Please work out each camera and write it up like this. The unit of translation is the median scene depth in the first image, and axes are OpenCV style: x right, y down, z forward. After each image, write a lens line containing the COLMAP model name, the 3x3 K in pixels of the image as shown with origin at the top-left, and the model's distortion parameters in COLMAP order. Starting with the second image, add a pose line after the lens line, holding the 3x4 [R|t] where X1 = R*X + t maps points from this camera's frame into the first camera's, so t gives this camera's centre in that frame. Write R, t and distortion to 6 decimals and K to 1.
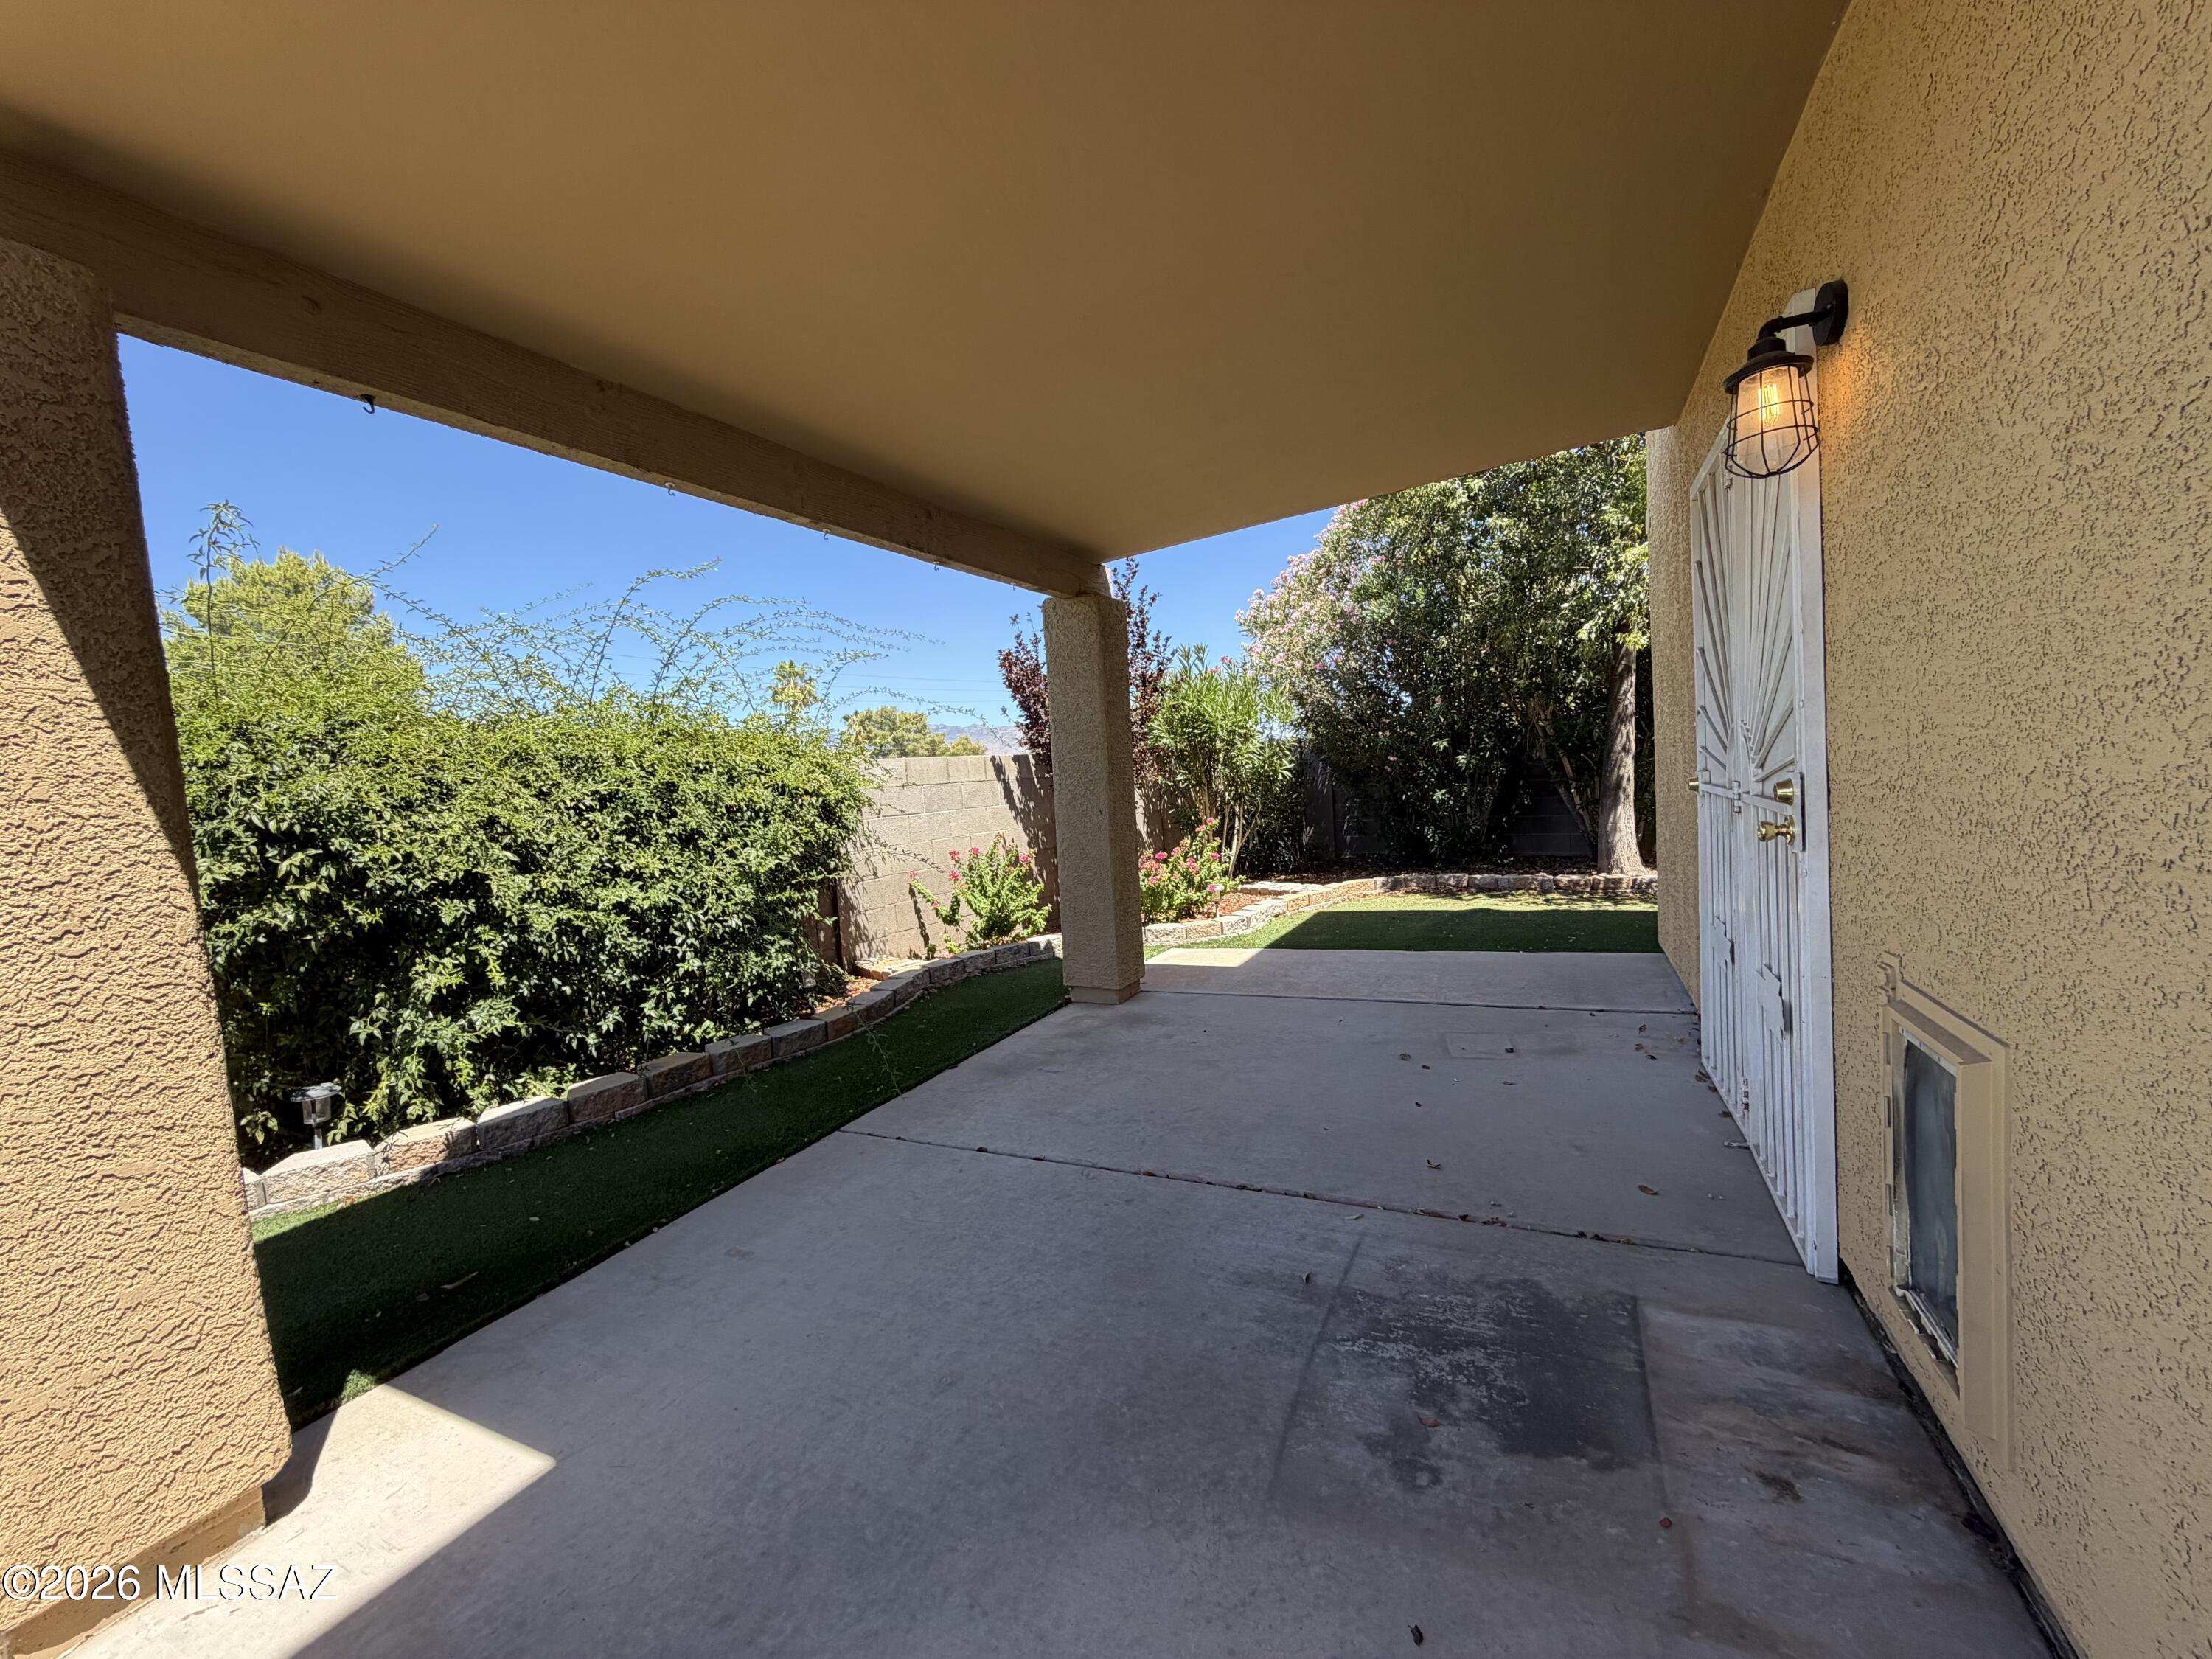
lens RADIAL K [[883.0, 0, 1100.7], [0, 883.0, 831.0], [0, 0, 1]] dist [0.000428, 0.000151]
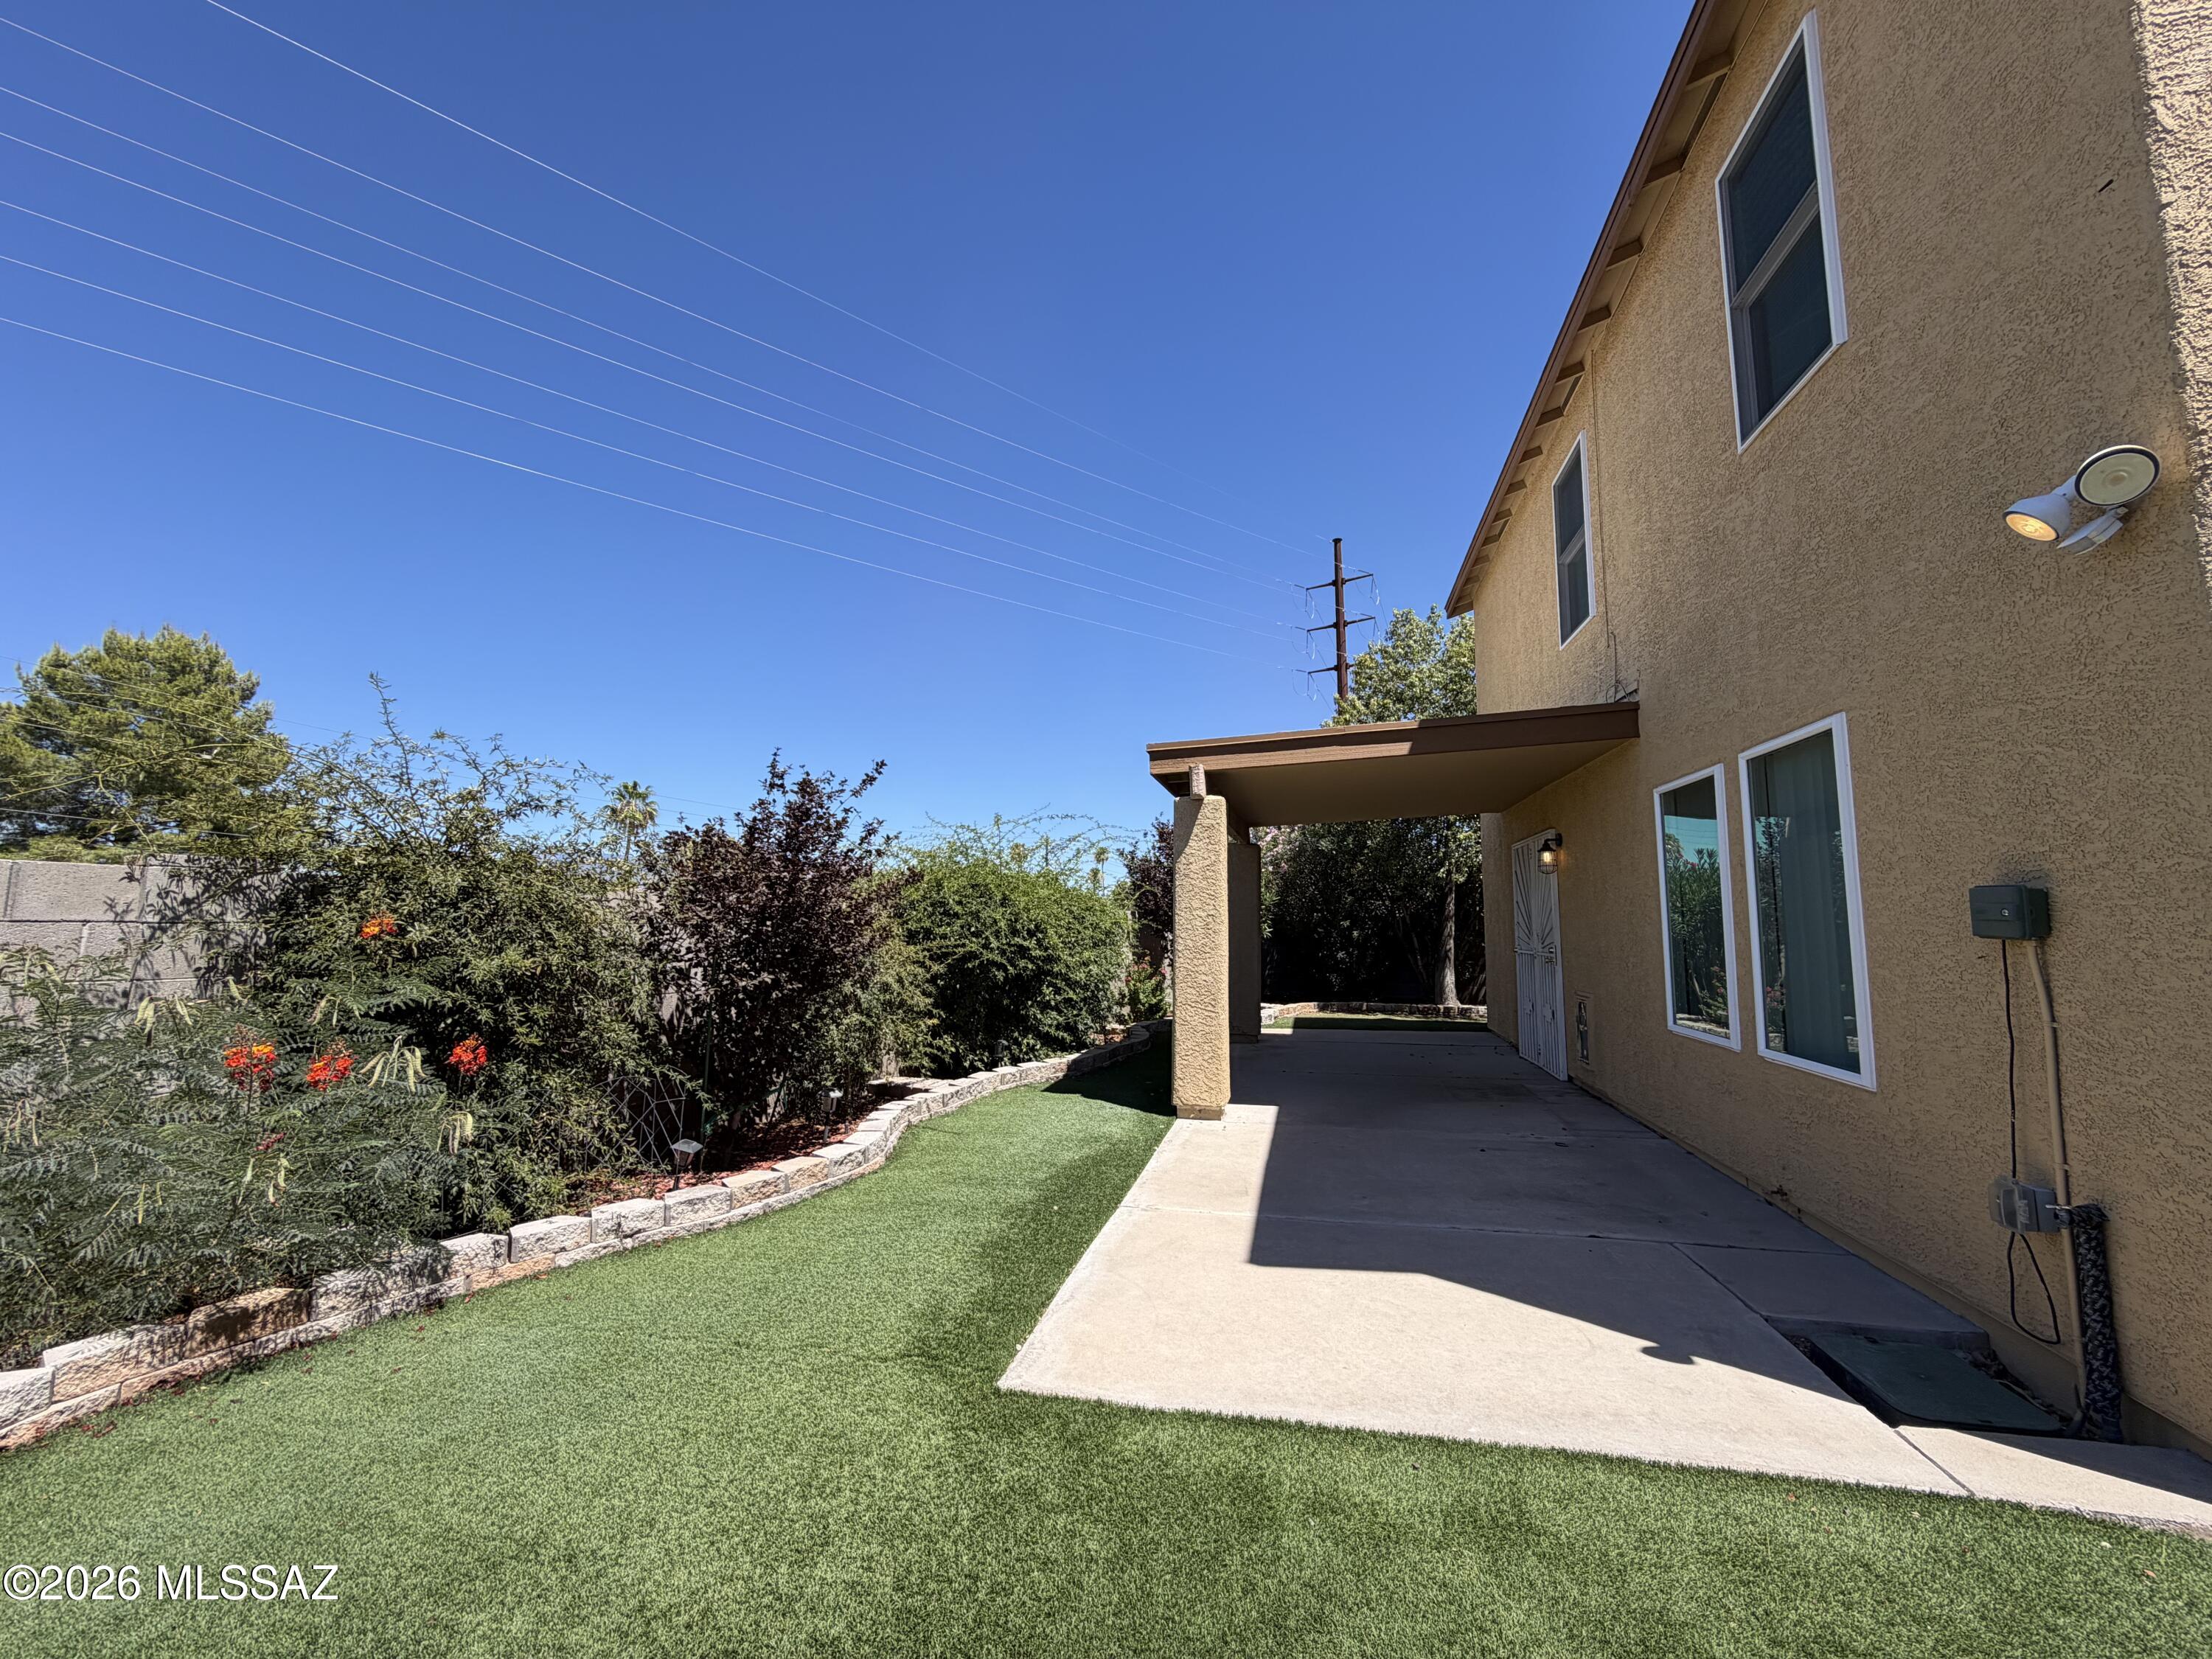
lens RADIAL K [[883.0, 0, 1100.7], [0, 883.0, 831.0], [0, 0, 1]] dist [0.000428, 0.000151]
pose [[0.970000, 0.100072, 0.221551, -0.486608], [-0.060419, 0.981987, -0.179027, 0.060363], [-0.235476, 0.160270, 0.958574, -0.552175]]
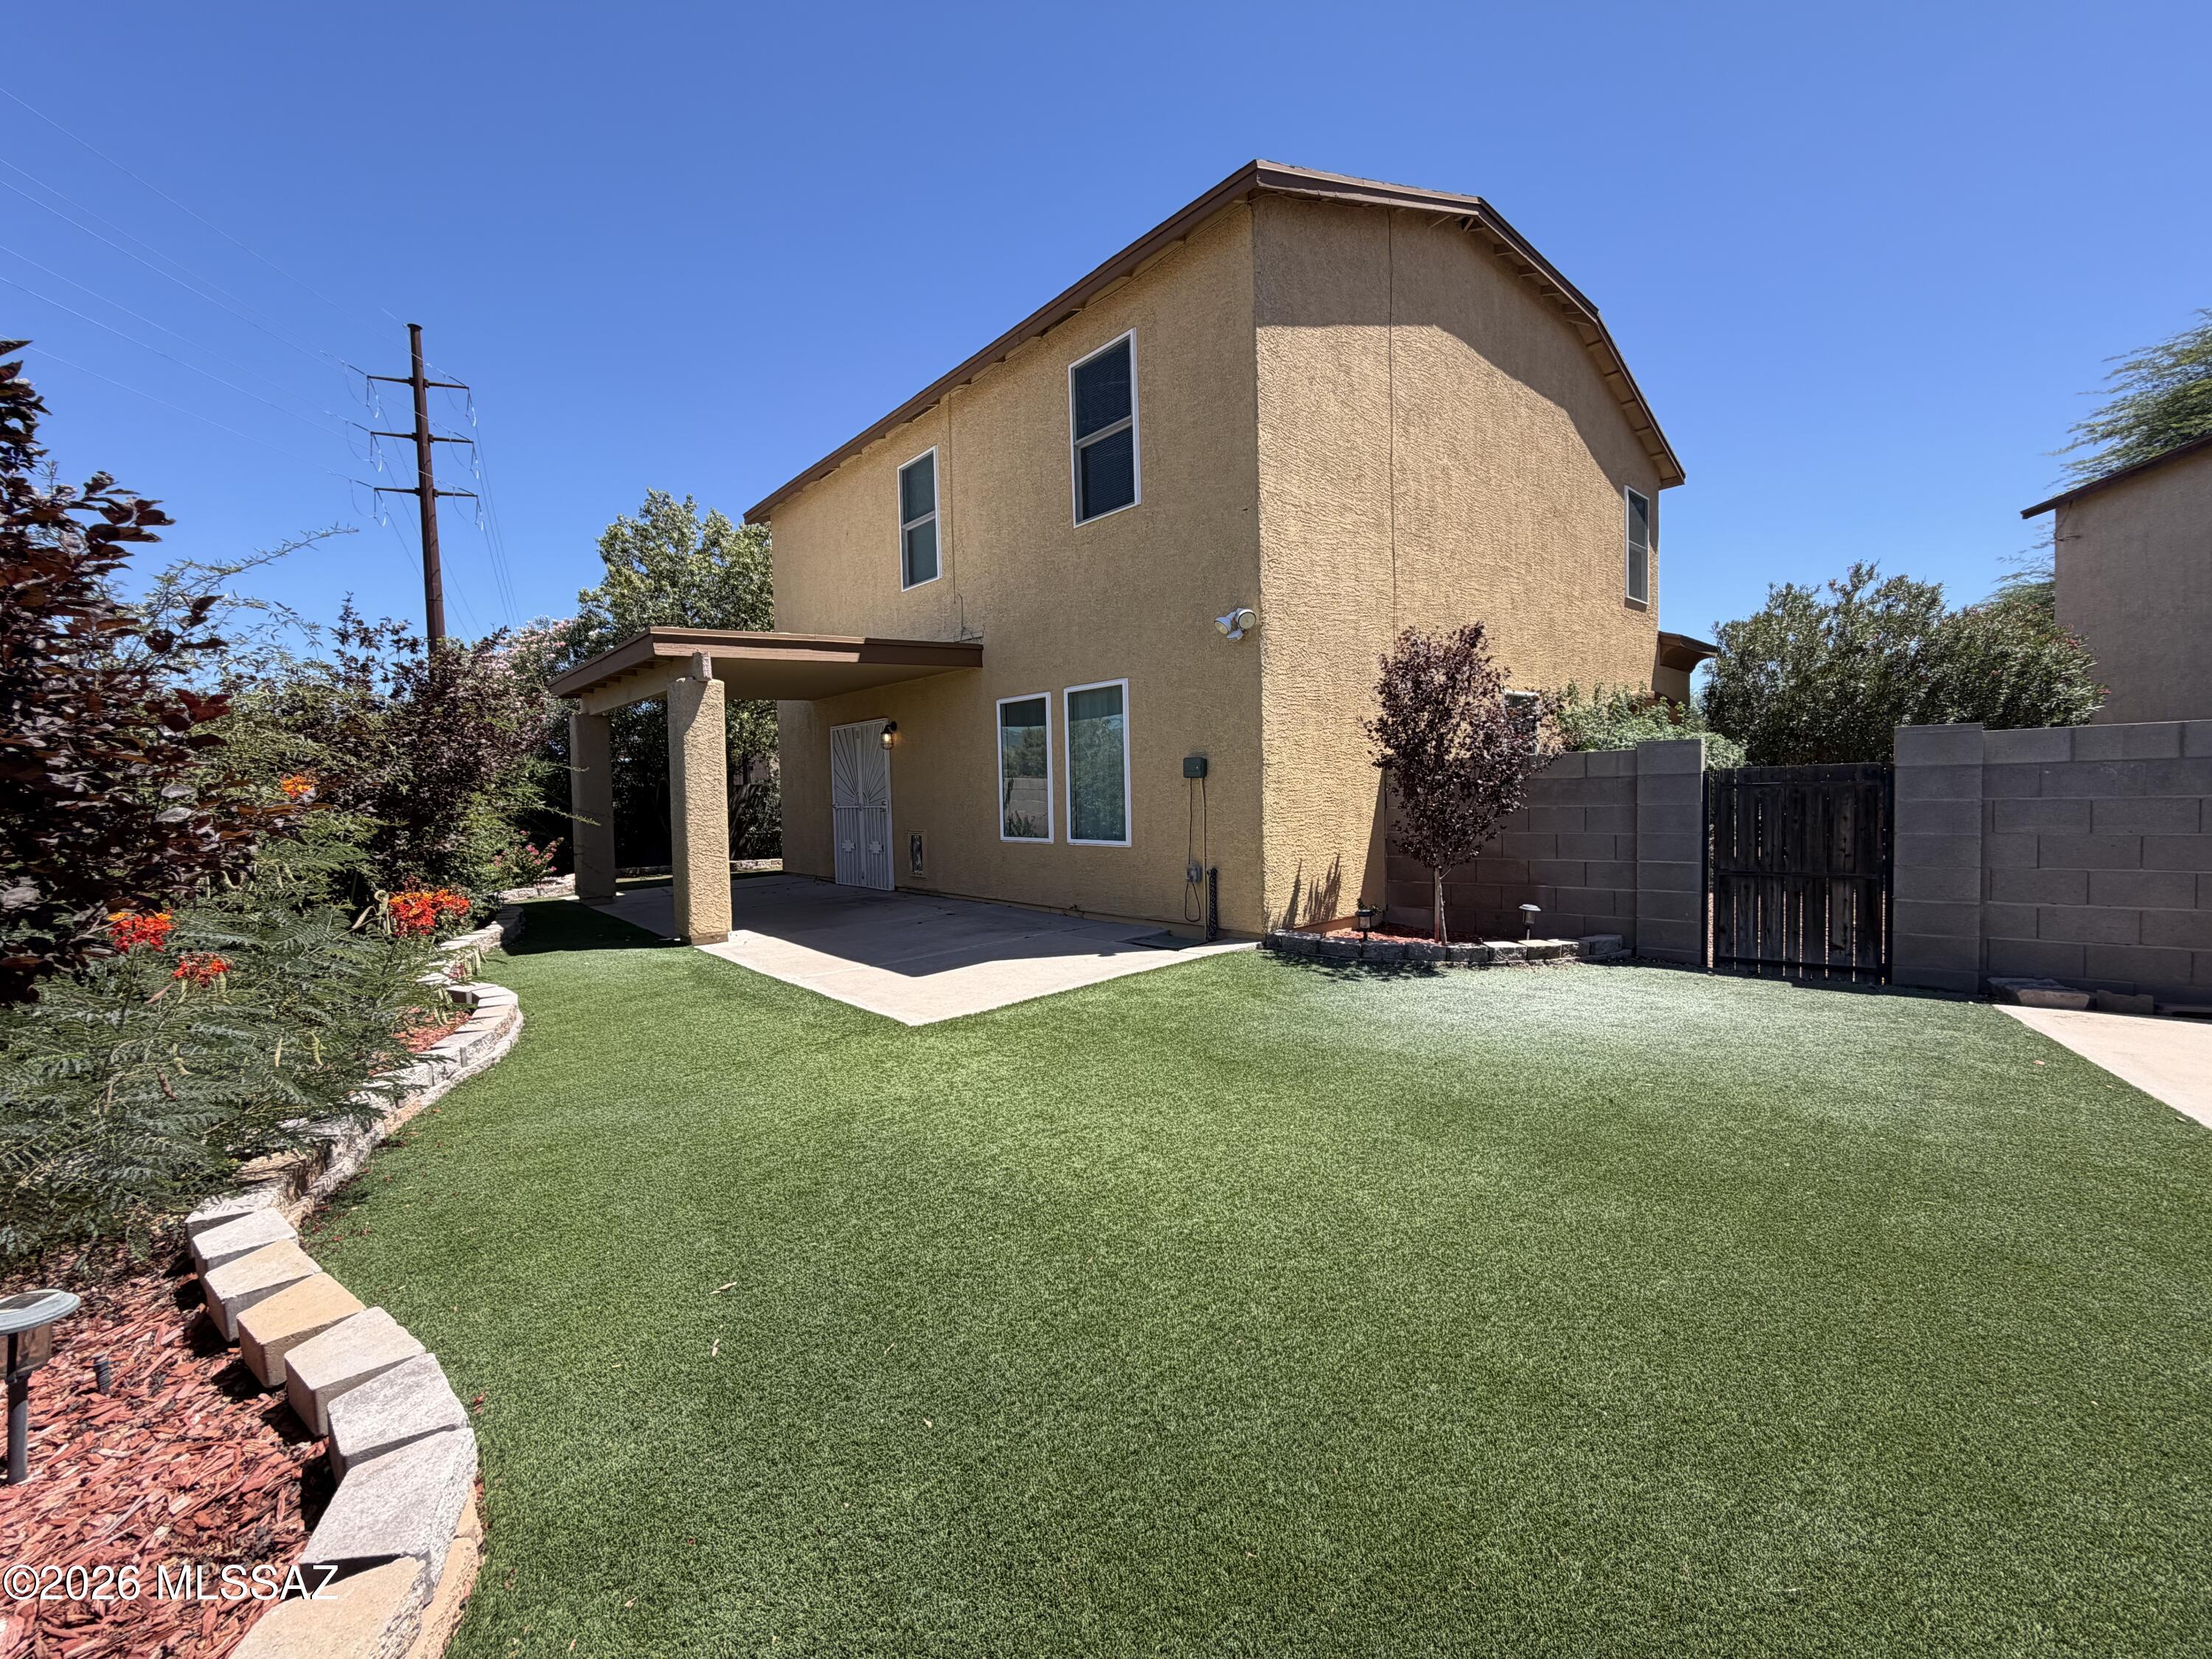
lens RADIAL K [[883.0, 0, 1100.7], [0, 883.0, 831.0], [0, 0, 1]] dist [0.000428, 0.000151]
pose [[0.370157, 0.018363, 0.928788, -0.920523], [0.055138, 0.997608, -0.041698, 0.103821], [-0.927332, 0.066646, 0.368259, -0.543297]]
